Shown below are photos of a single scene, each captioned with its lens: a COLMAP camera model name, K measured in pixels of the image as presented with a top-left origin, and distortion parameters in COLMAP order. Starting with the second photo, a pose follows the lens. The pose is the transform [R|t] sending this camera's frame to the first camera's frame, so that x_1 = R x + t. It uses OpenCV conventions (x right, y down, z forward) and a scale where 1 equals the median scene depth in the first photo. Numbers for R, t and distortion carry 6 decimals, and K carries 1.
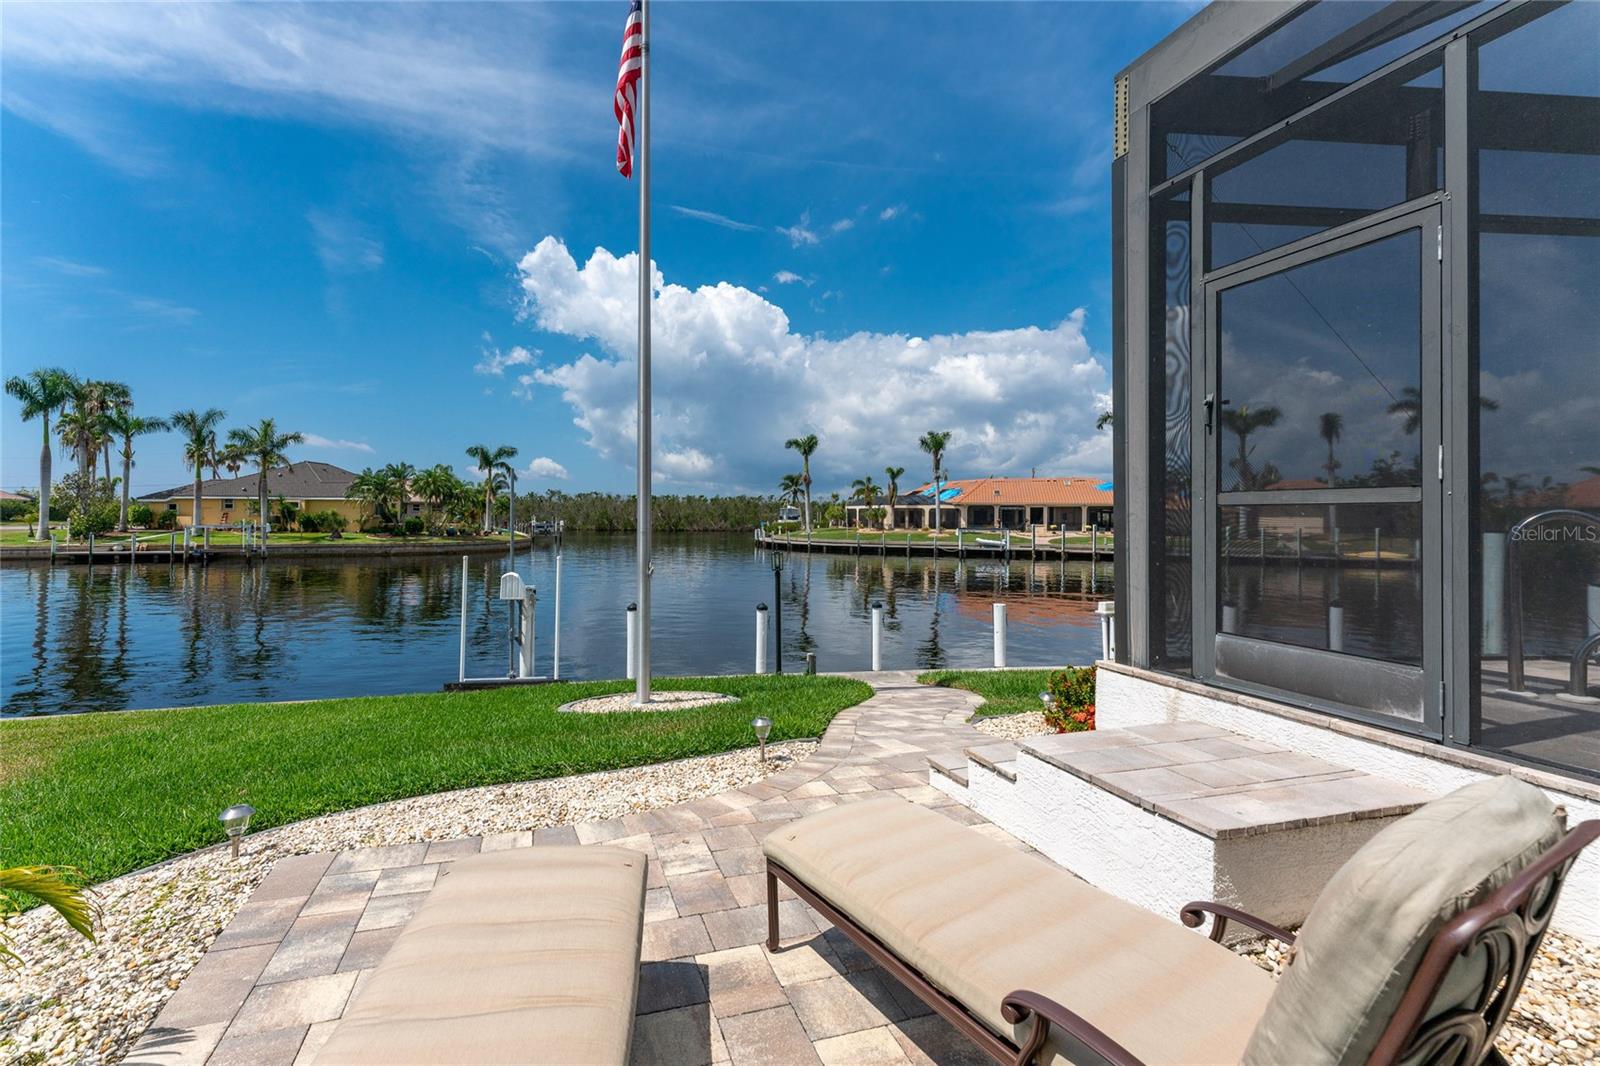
lens RADIAL K [[664.4, 0, 720.4], [0, 664.4, 505.7], [0, 0, 1]] dist [0.001420, 0.000158]
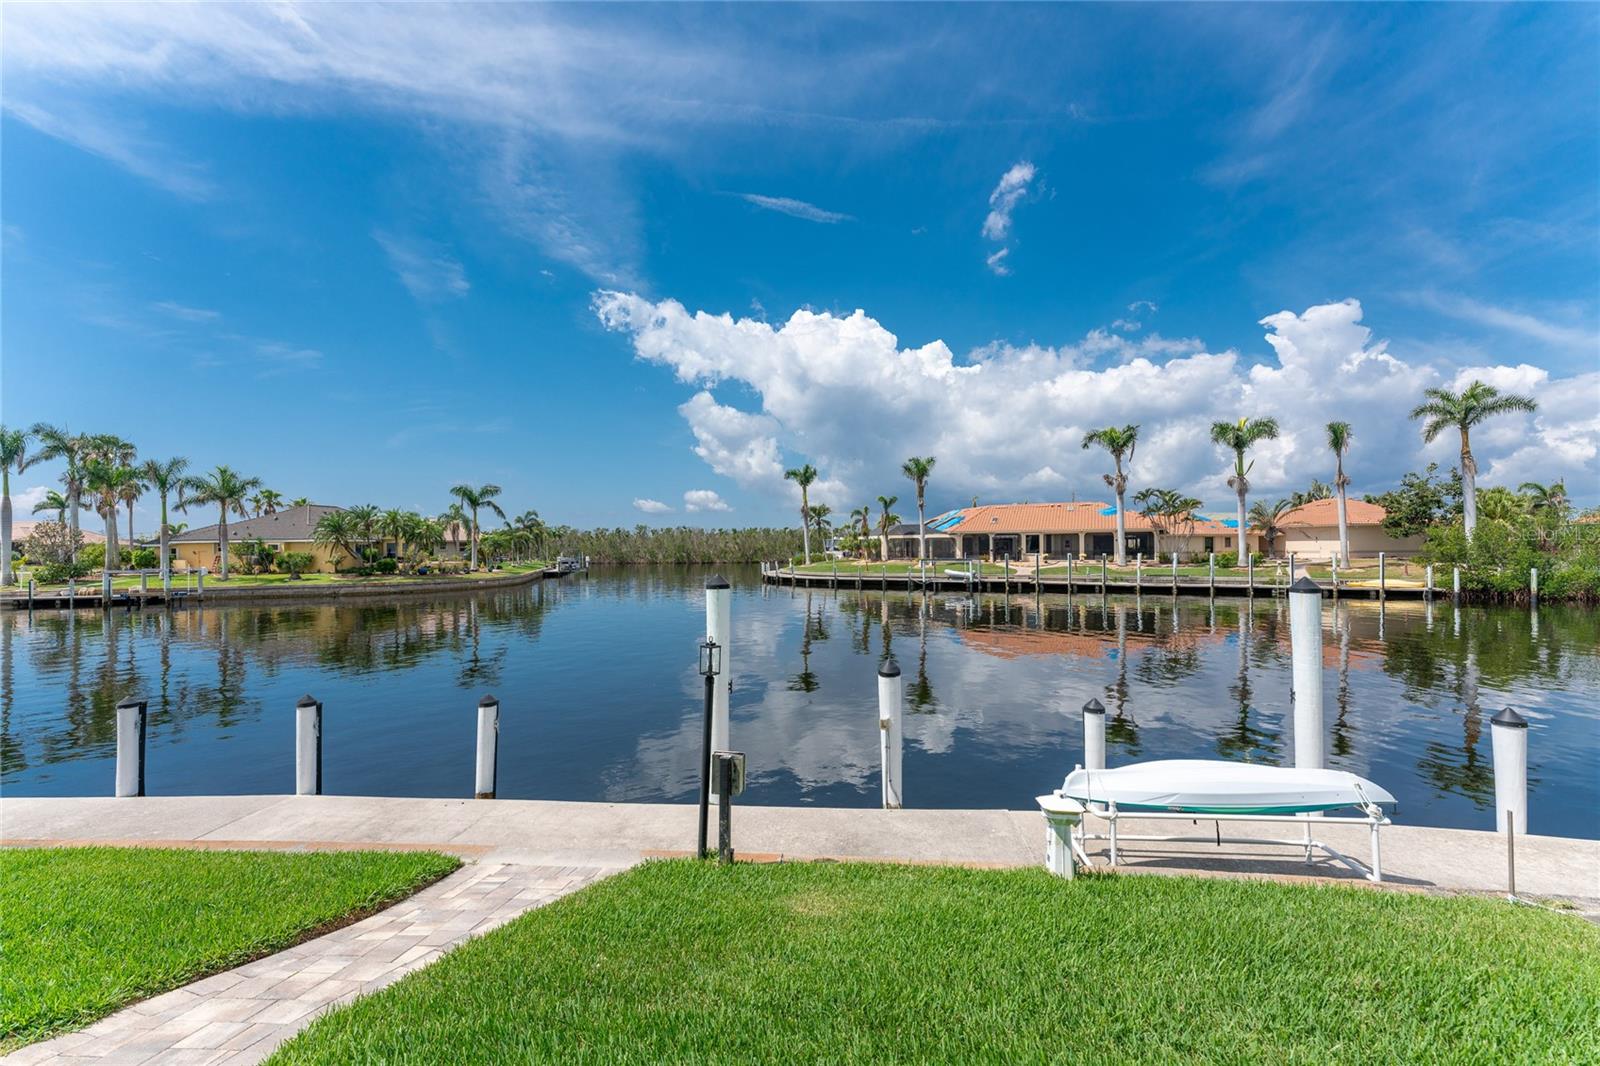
lens RADIAL K [[642.1, 0, 795.7], [0, 642.1, 539.3], [0, 0, 1]] dist [0.000060, 0.000257]
pose [[0.994718, -0.019296, -0.100813, 0.254985], [0.019792, 0.999796, 0.003926, -0.001687], [0.100716, -0.005901, 0.994898, 0.073446]]
